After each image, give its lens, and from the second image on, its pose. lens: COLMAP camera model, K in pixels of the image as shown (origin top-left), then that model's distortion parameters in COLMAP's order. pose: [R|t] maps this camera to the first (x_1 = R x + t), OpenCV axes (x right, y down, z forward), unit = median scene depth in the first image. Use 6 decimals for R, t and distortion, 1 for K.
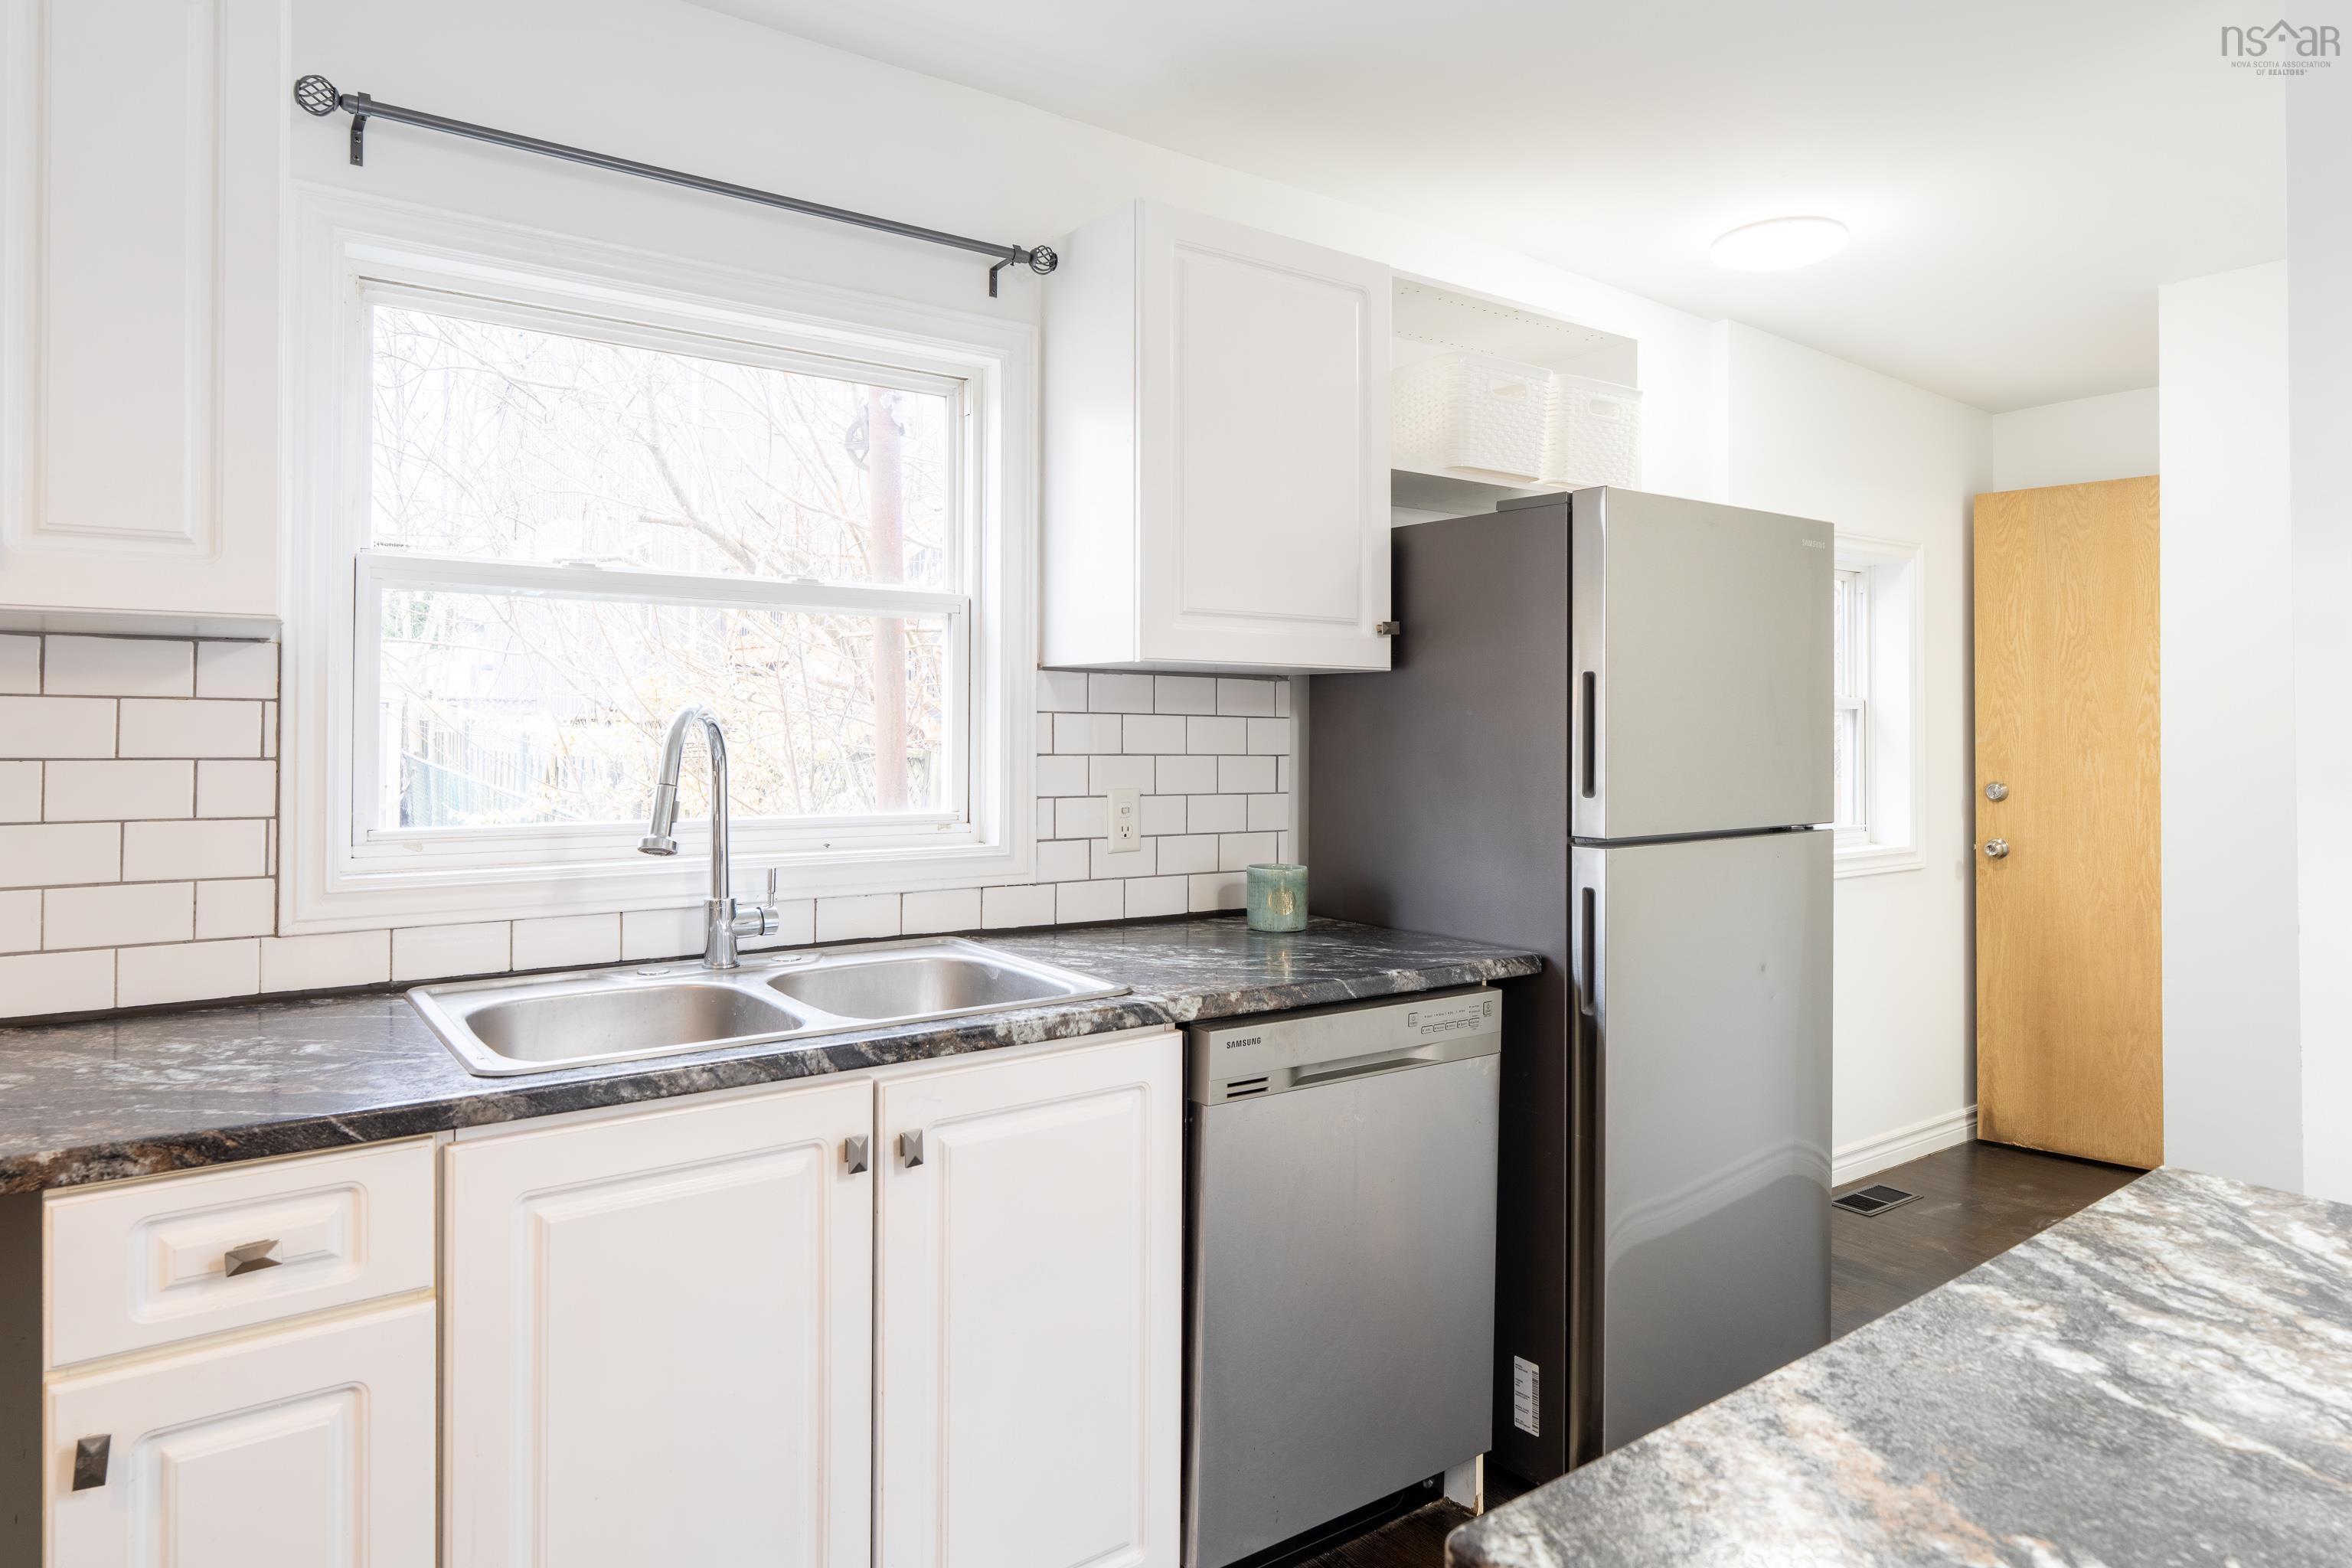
lens RADIAL K [[1391.2, 0, 1144.7], [0, 1391.2, 718.1], [0, 0, 1]] dist [0.005117, -0.000599]
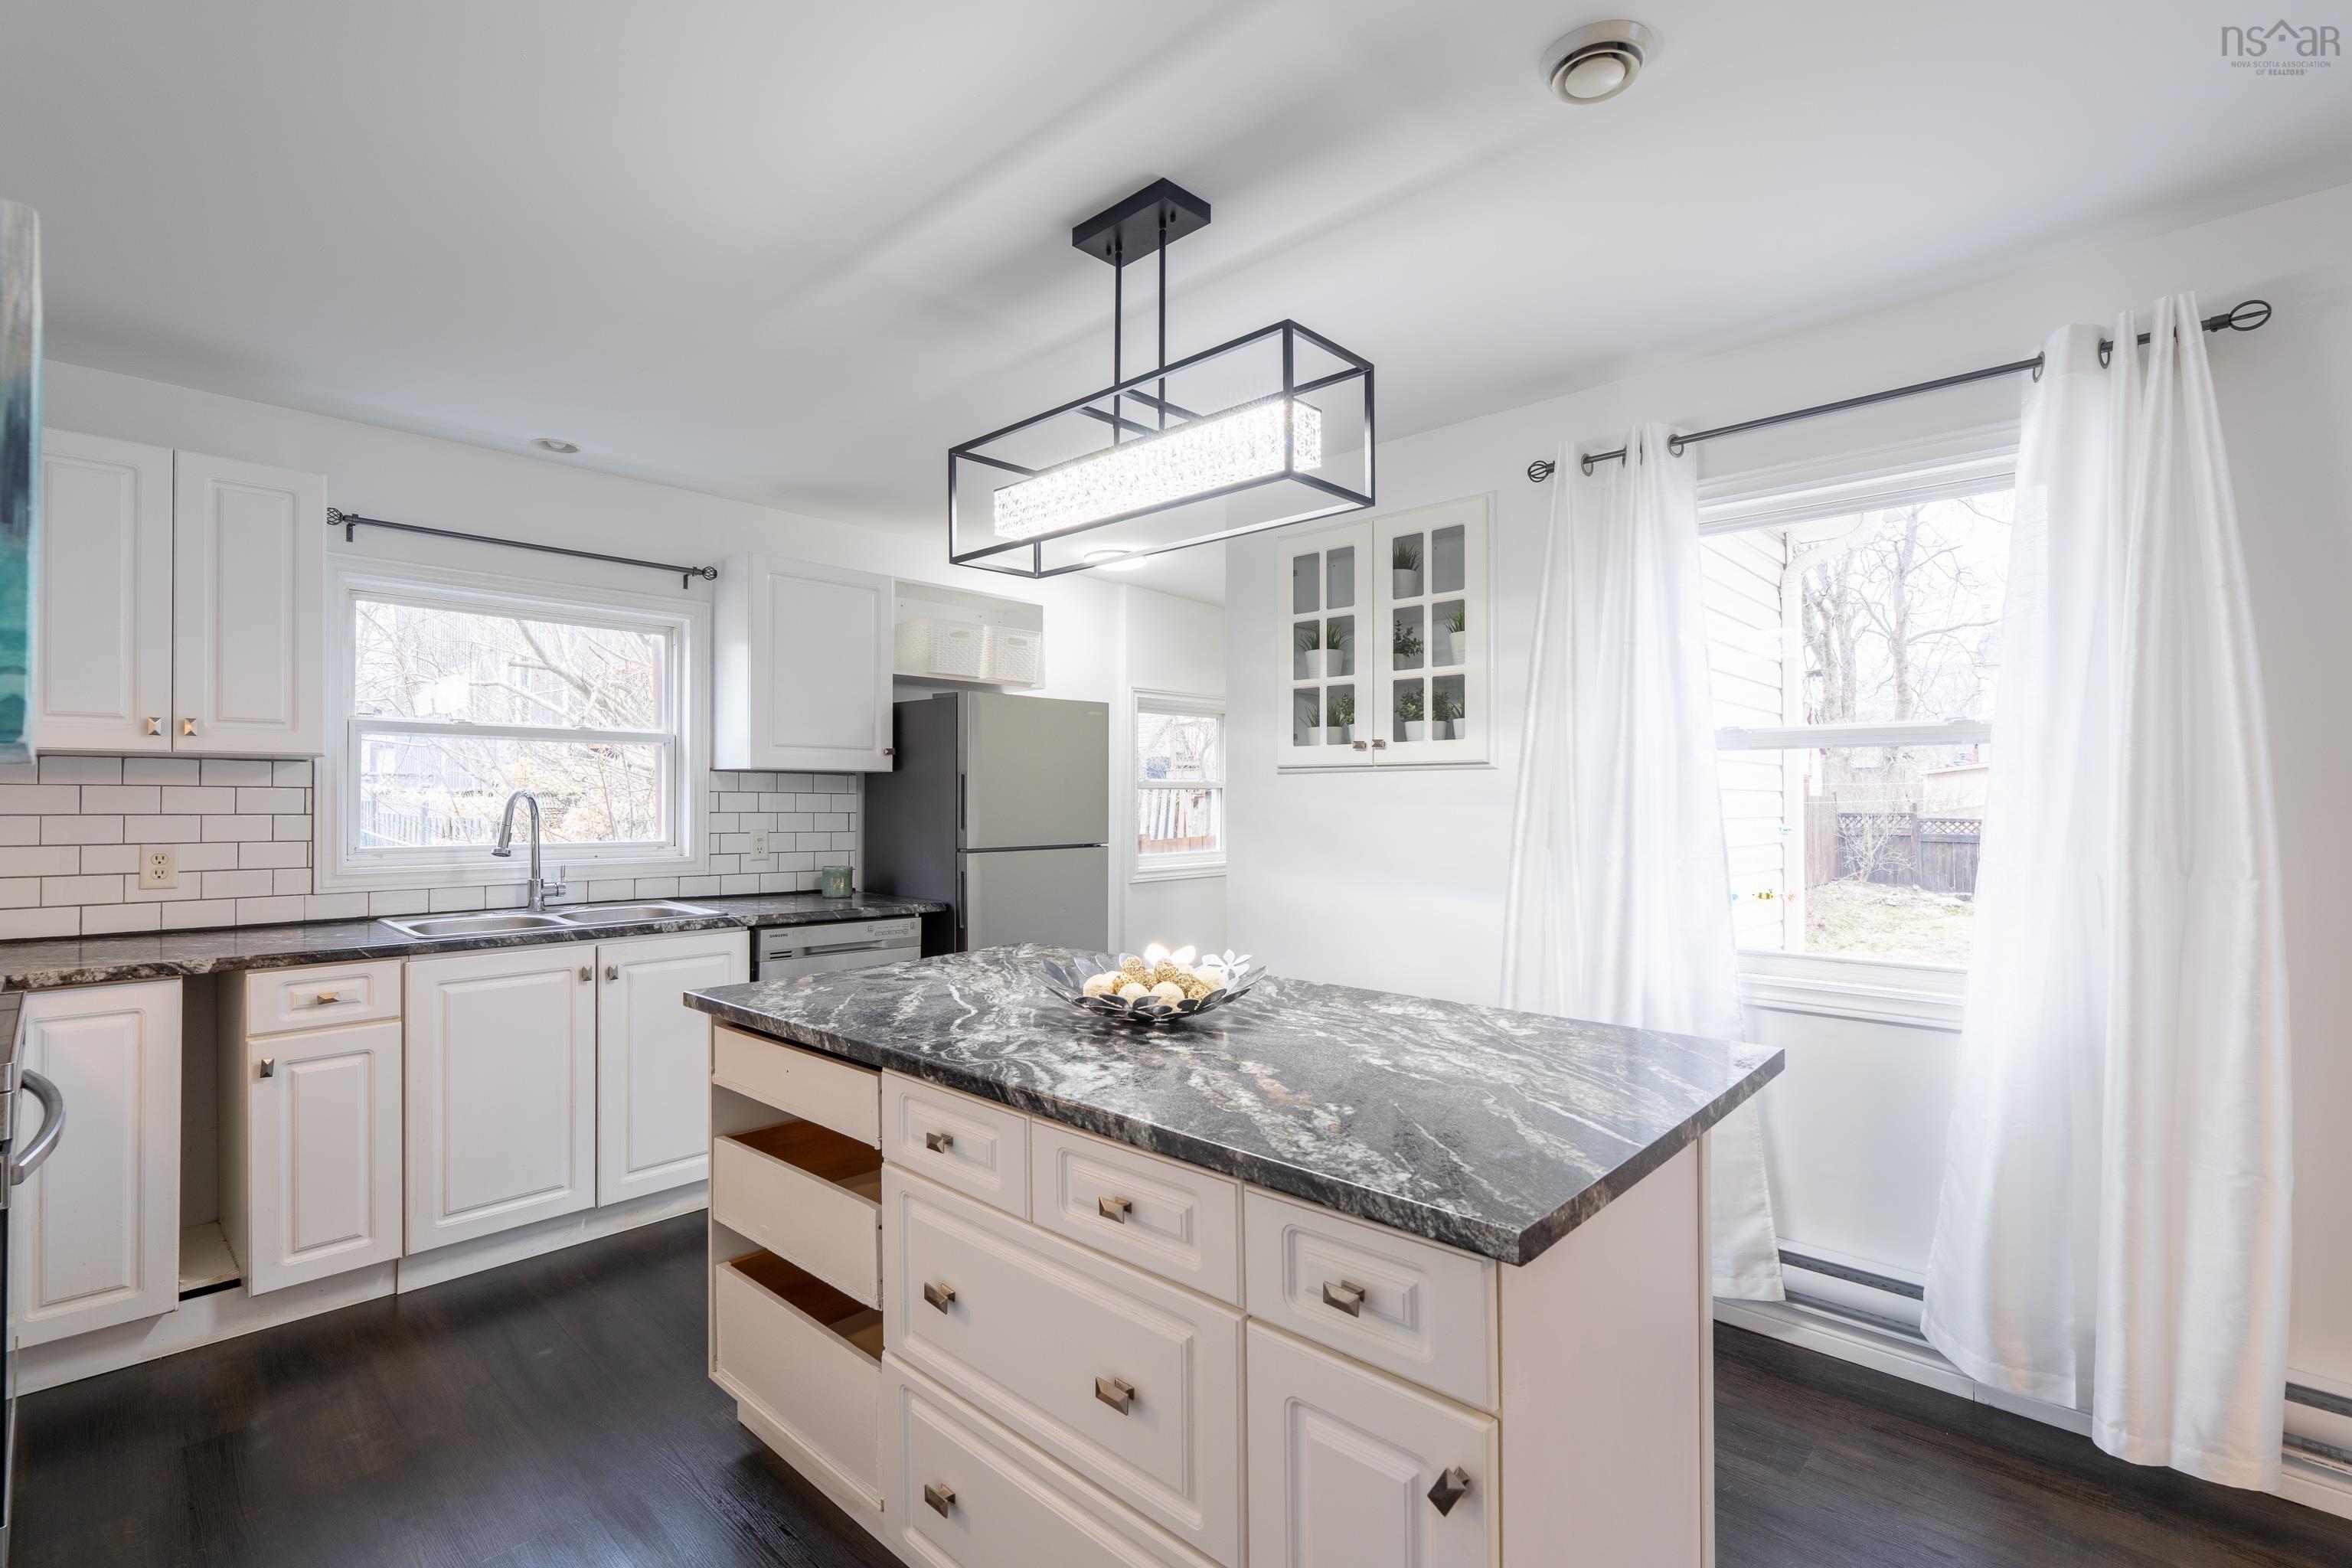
lens RADIAL K [[1074.0, 0, 1170.8], [0, 1074.0, 798.9], [0, 0, 1]] dist [-0.010075, 0.002331]
pose [[0.981340, -0.000882, 0.192280, 0.316058], [-0.000780, 0.999963, 0.008569, -0.008852], [-0.192280, -0.008559, 0.981303, -0.752321]]
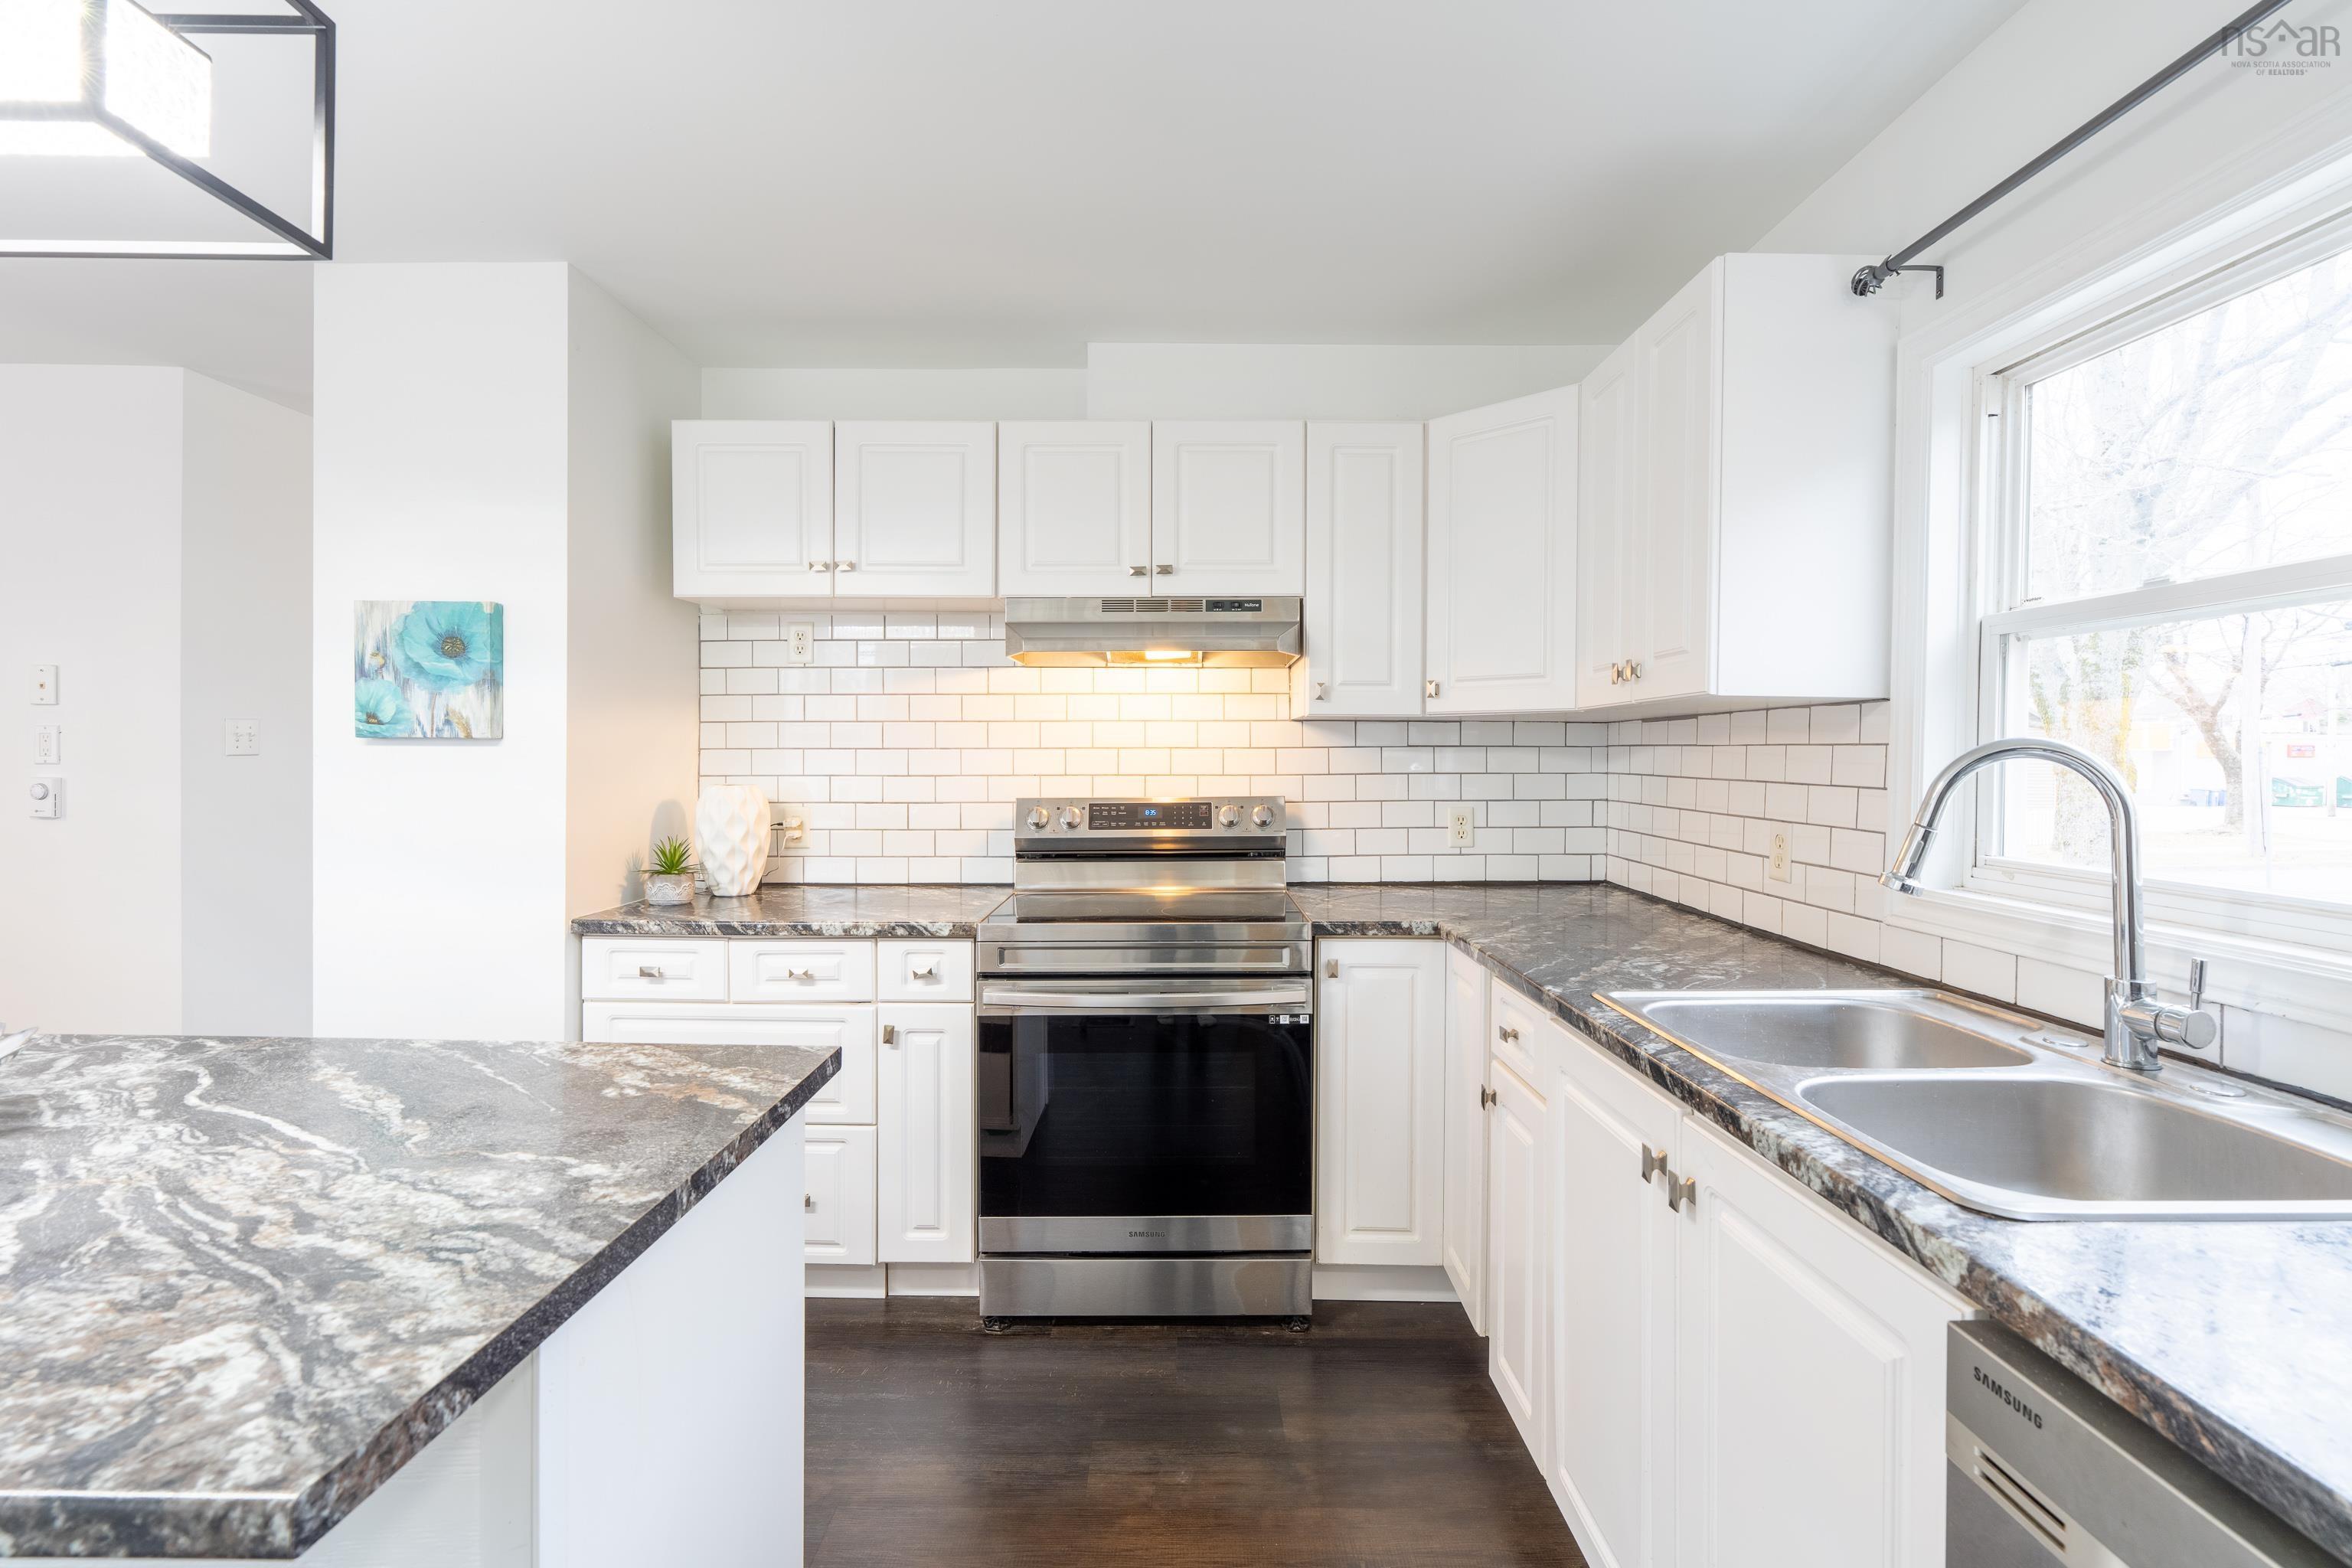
lens RADIAL K [[1074.0, 0, 1163.0], [0, 1074.0, 771.2], [0, 0, 1]] dist [-0.010075, 0.002331]
pose [[-0.587719, 0.002571, -0.809061, 2.837158], [-0.004047, 0.999973, 0.006117, 0.049496], [0.809055, 0.006870, -0.587693, 5.010107]]
